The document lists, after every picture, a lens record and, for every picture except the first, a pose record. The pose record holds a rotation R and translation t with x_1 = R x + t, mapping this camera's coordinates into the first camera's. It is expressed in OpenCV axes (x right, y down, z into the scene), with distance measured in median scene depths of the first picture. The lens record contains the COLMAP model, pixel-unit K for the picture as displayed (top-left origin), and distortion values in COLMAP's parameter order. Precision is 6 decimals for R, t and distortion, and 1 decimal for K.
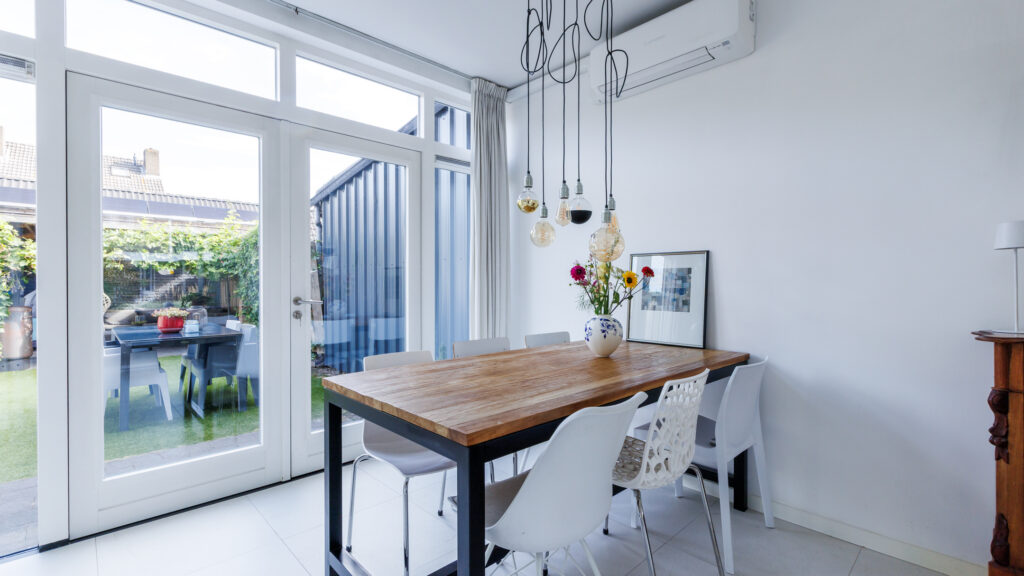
lens RADIAL K [[457.8, 0, 510.2], [0, 457.8, 280.9], [0, 0, 1]] dist [0.002862, 0.000228]
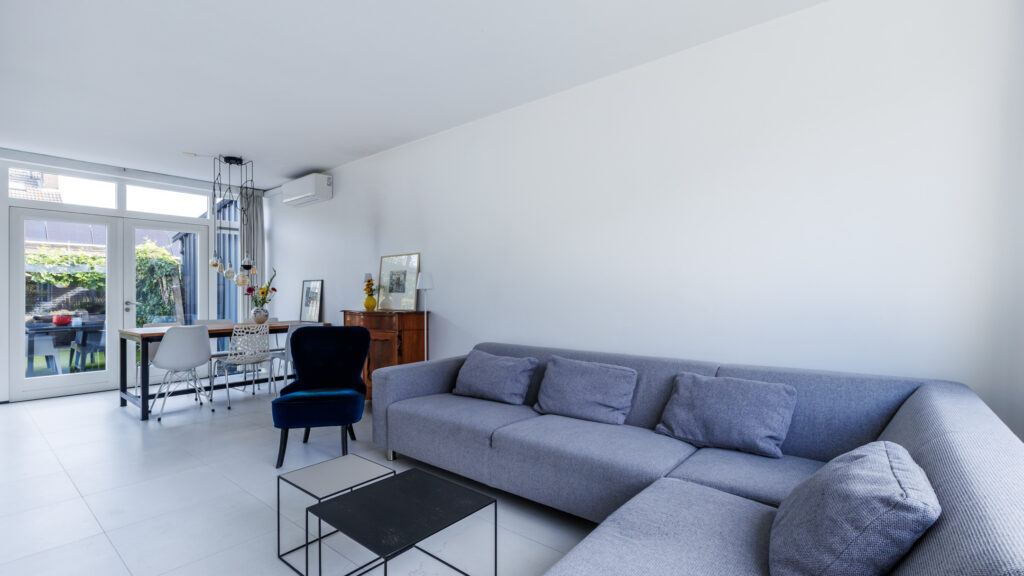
lens RADIAL K [[447.9, 0, 512.0], [0, 447.9, 288.0], [0, 0, 1]] dist [-0.000788, -0.000490]
pose [[0.990398, -0.000250, 0.138242, 0.399449], [0.001290, 0.999972, -0.007434, -0.002655], [-0.138236, 0.007541, 0.990371, -0.508492]]
